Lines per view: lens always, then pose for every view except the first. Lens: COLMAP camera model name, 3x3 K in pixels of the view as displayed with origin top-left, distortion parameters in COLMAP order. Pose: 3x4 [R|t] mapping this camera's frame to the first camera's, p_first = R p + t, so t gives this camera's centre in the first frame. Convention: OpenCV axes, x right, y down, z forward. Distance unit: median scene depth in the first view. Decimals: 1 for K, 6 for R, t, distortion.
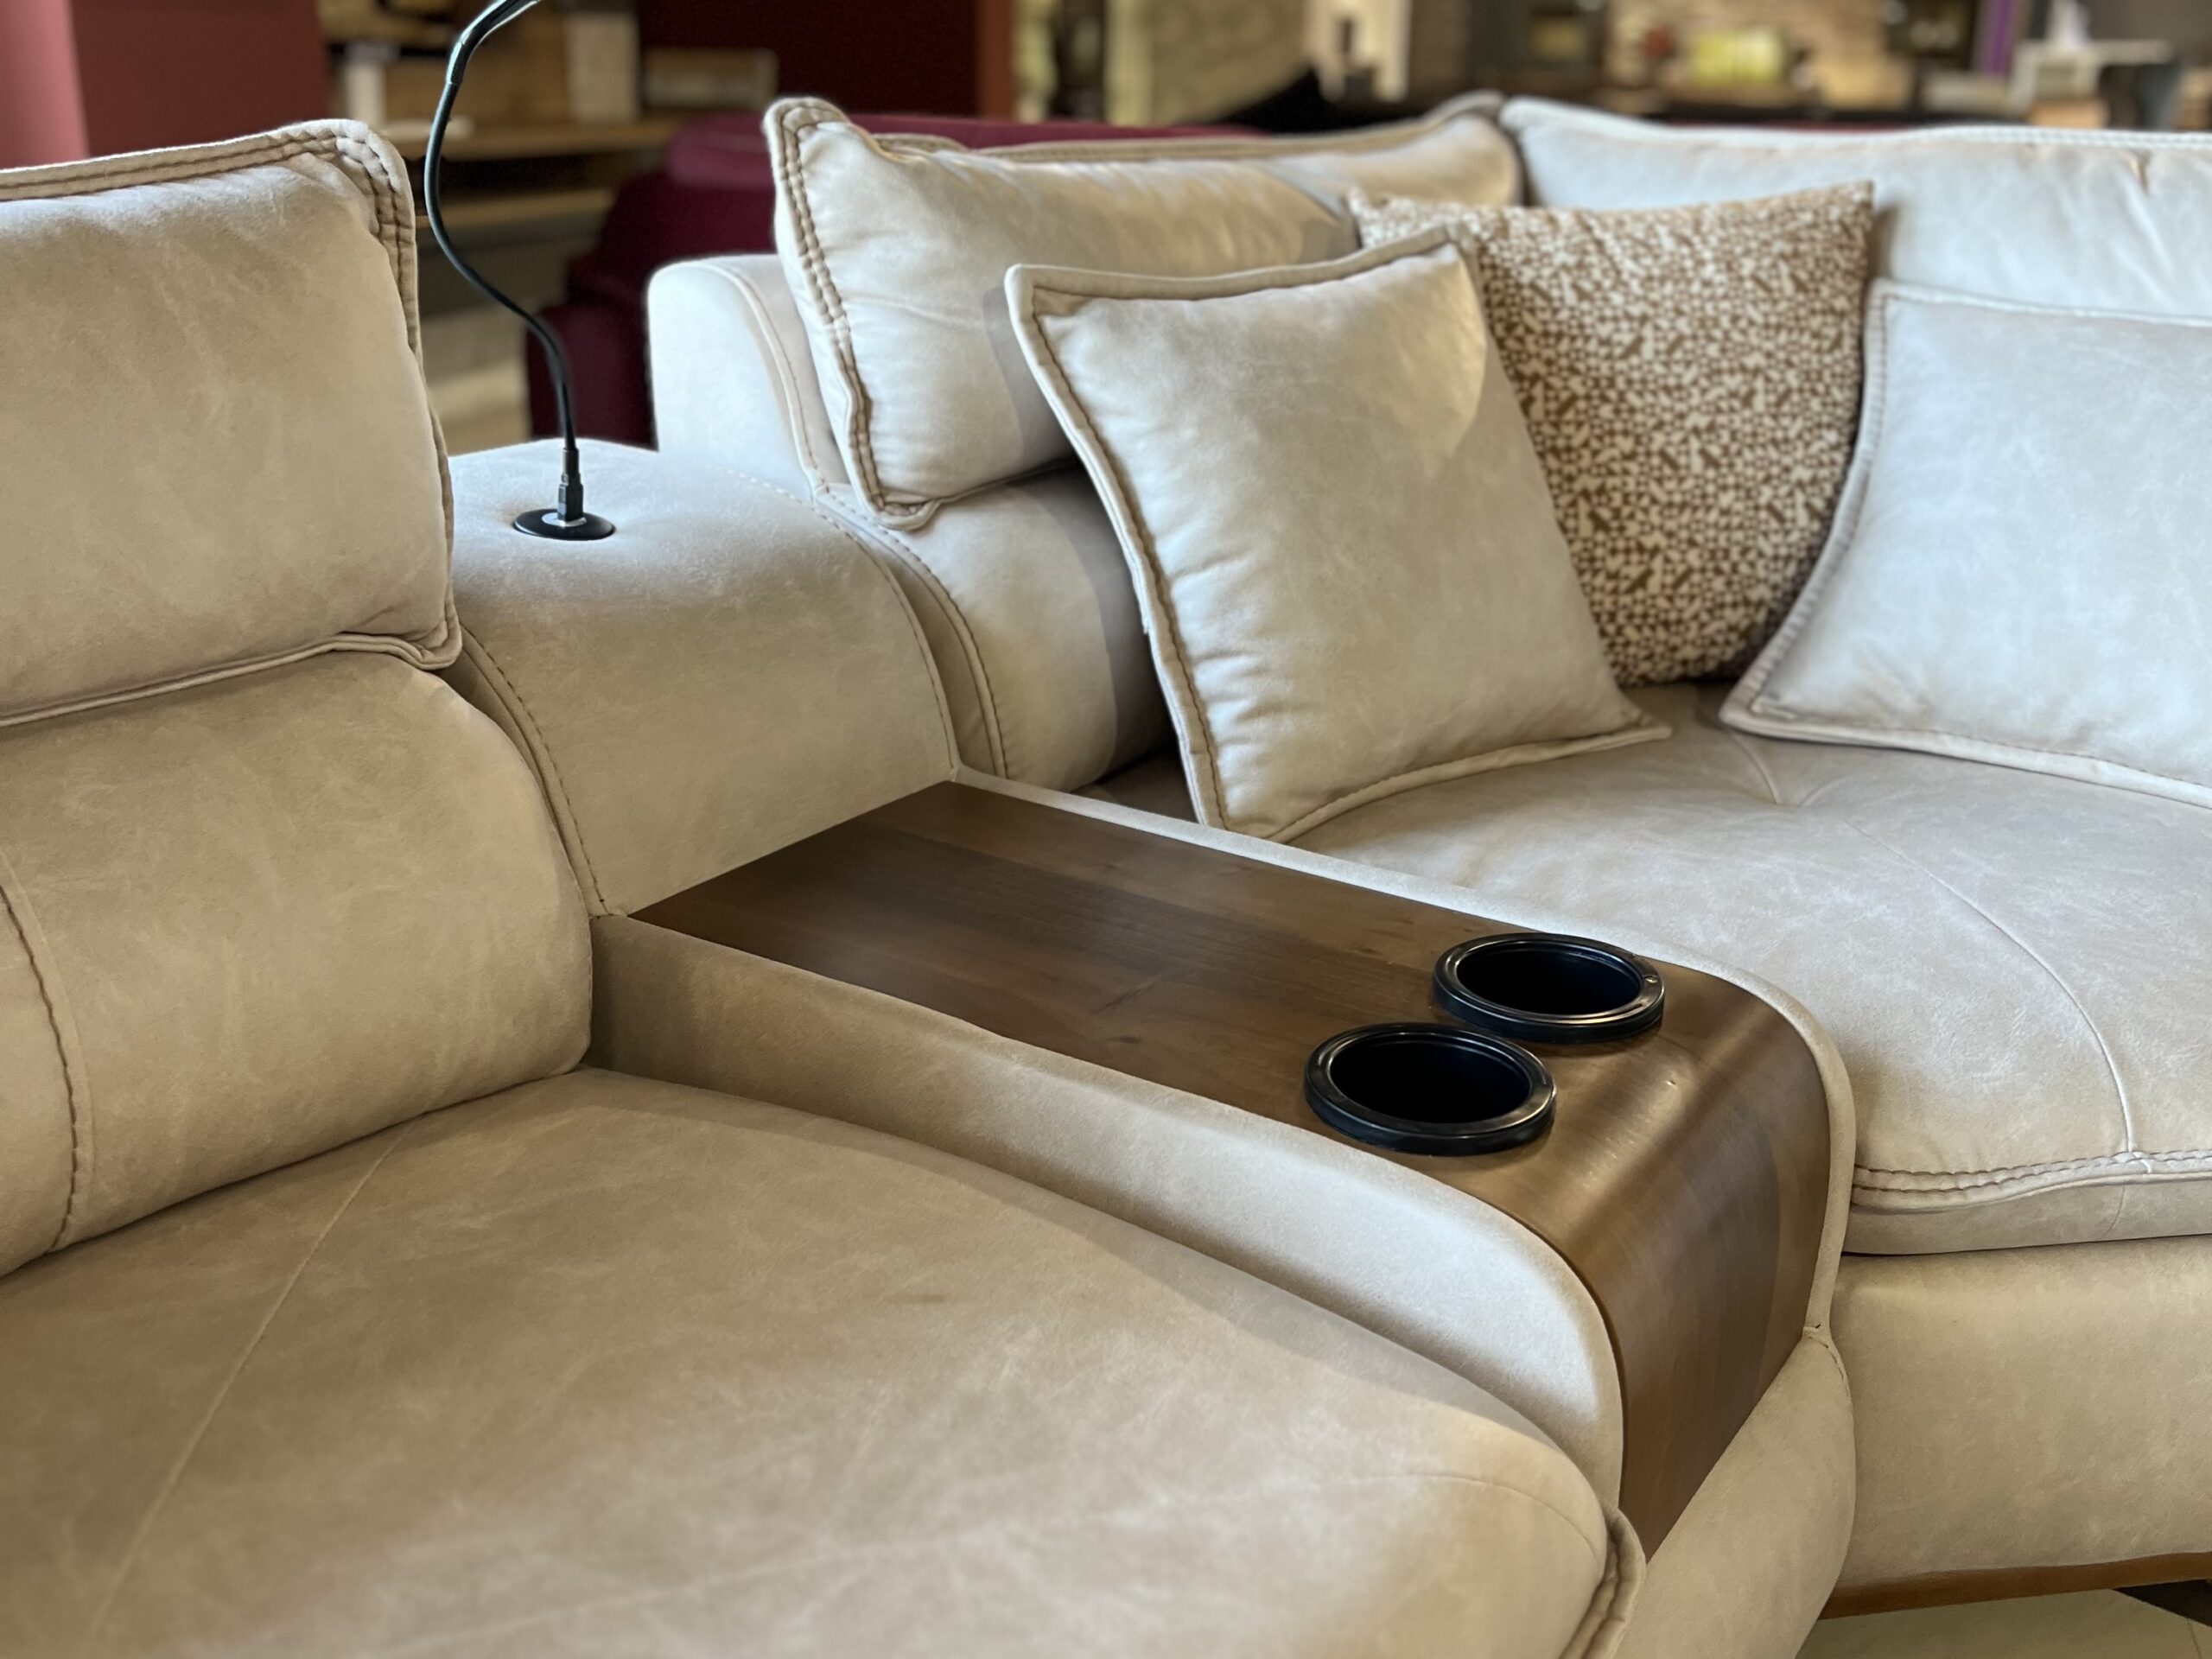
lens RADIAL K [[2211.3, 0, 1105.3], [0, 2211.3, 786.3], [0, 0, 1]] dist [0.074031, -0.152473]
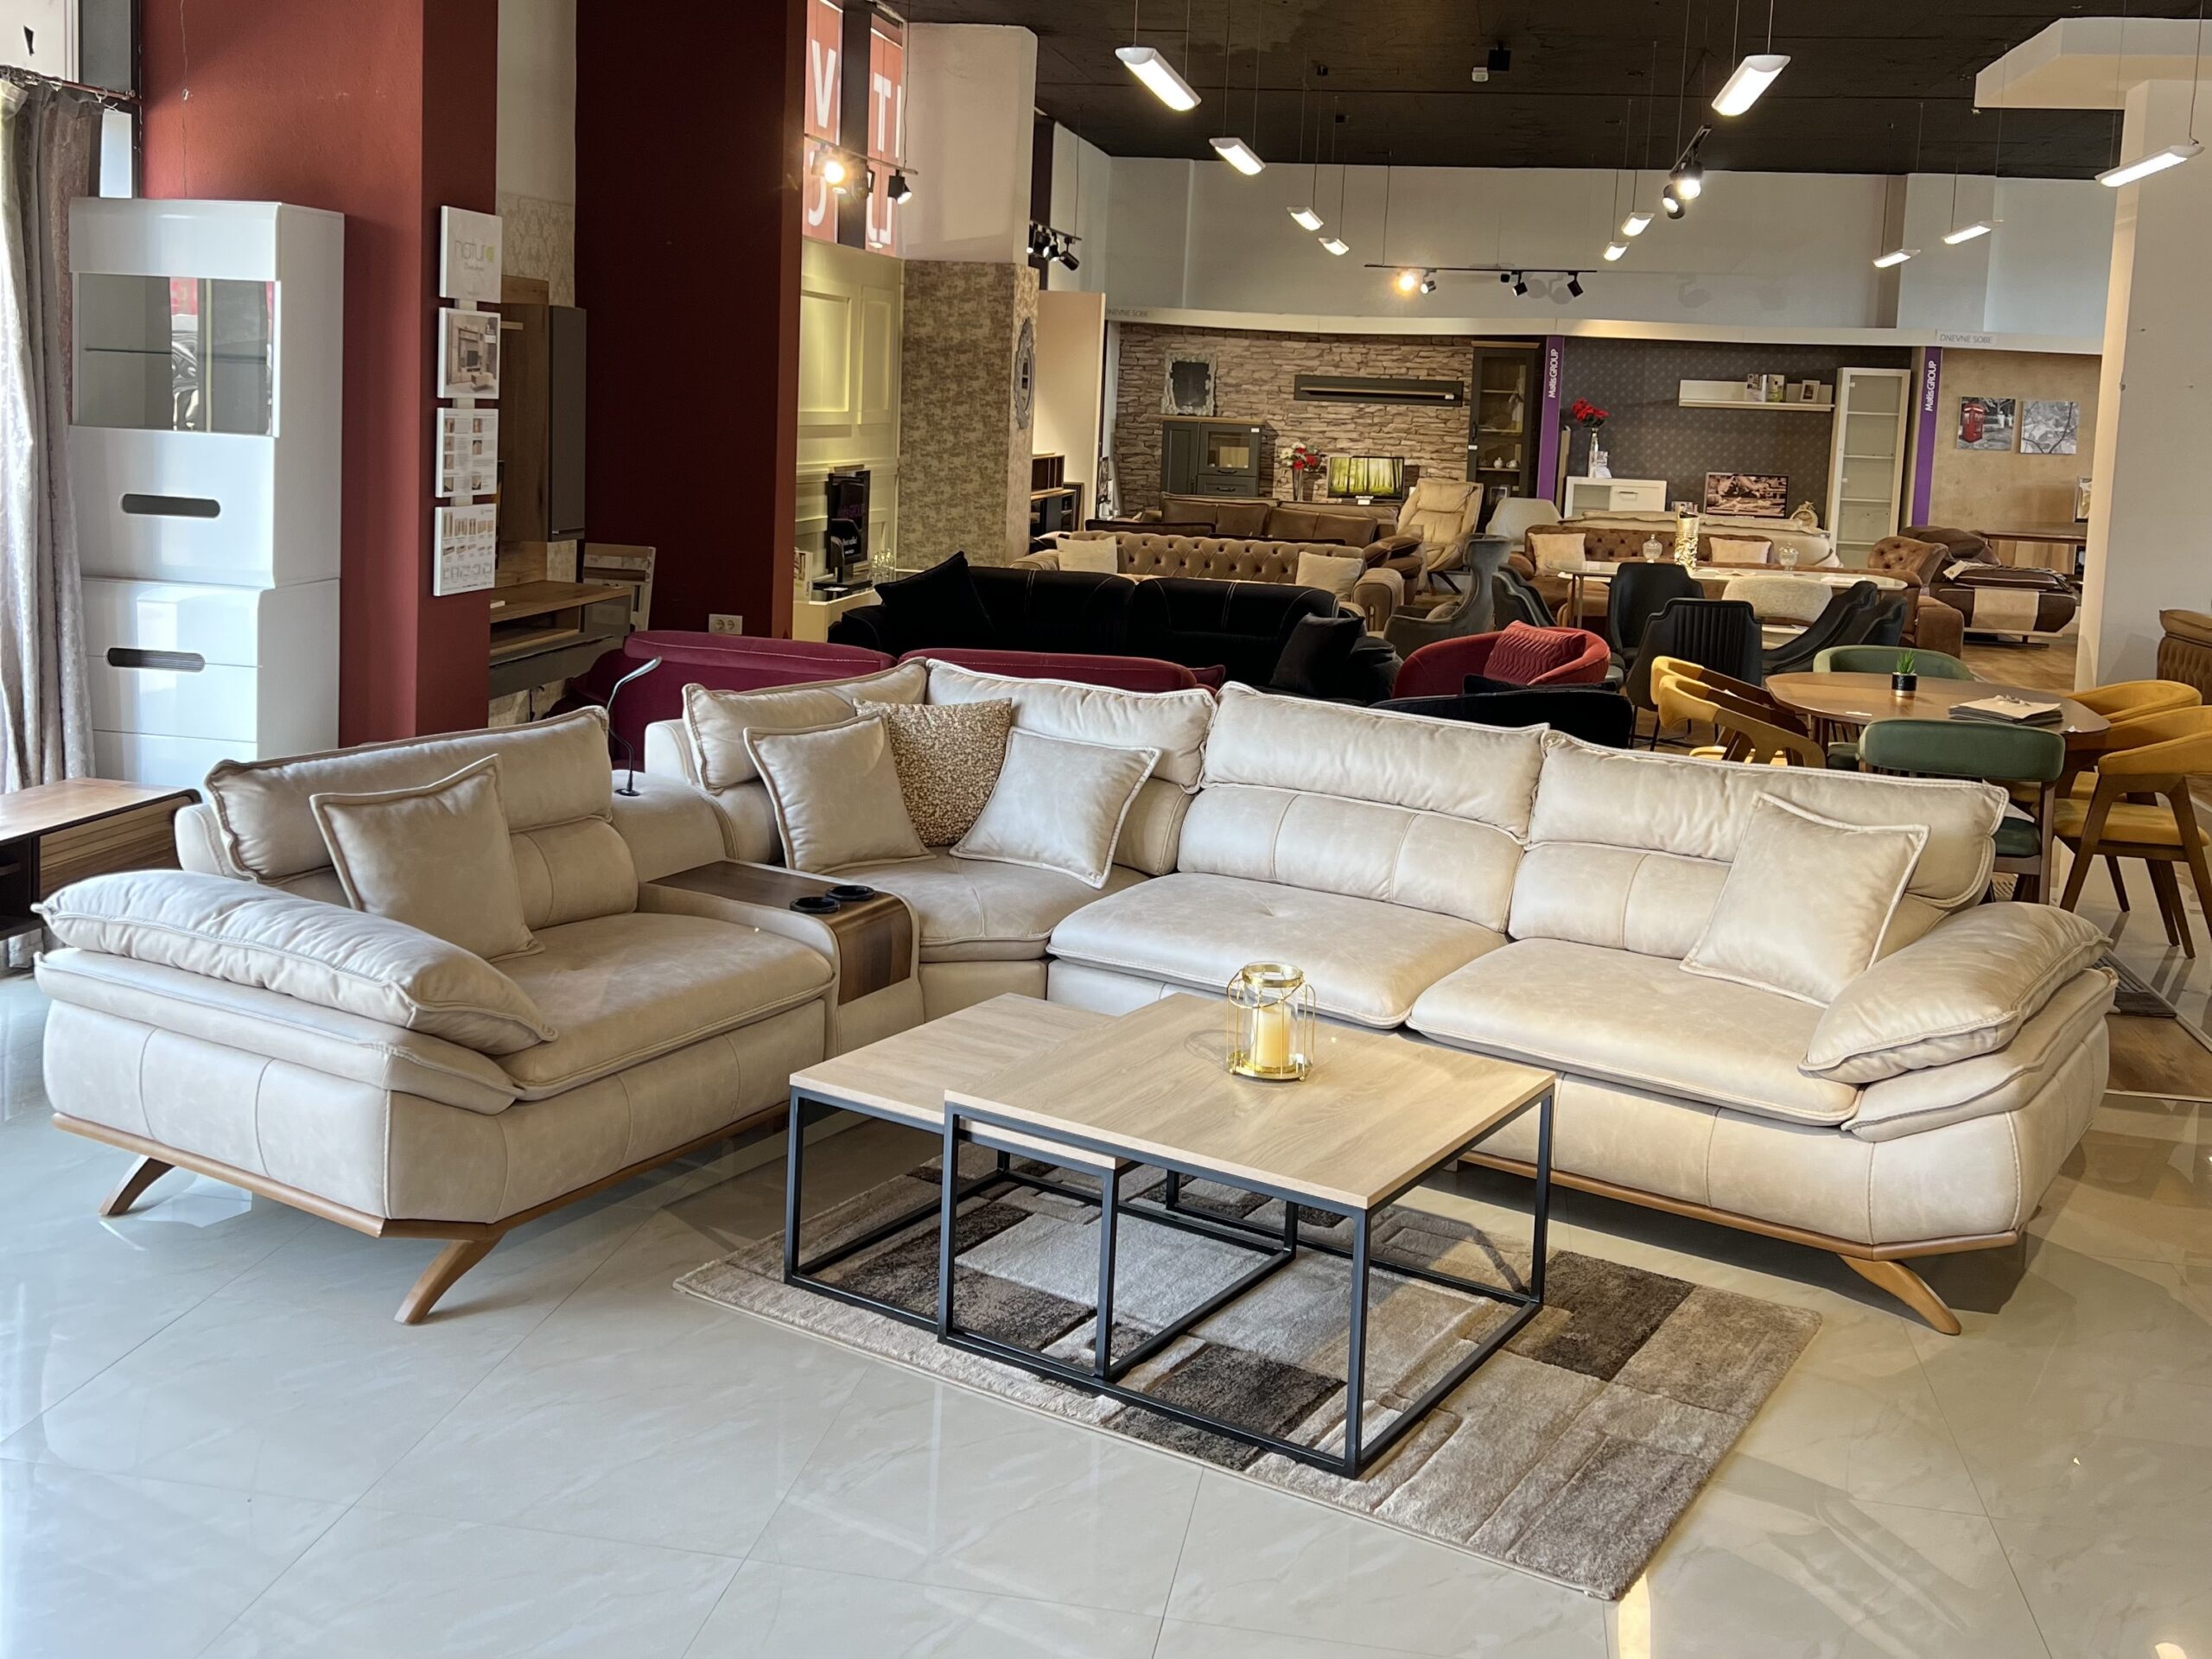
lens RADIAL K [[2204.5, 0, 1101.9], [0, 2204.5, 579.7], [0, 0, 1]] dist [0.143100, -0.353681]
pose [[0.996793, 0.022050, 0.076922, 0.252646], [-0.004110, 0.974126, -0.225967, 0.354227], [-0.079914, 0.224926, 0.971093, -2.629683]]
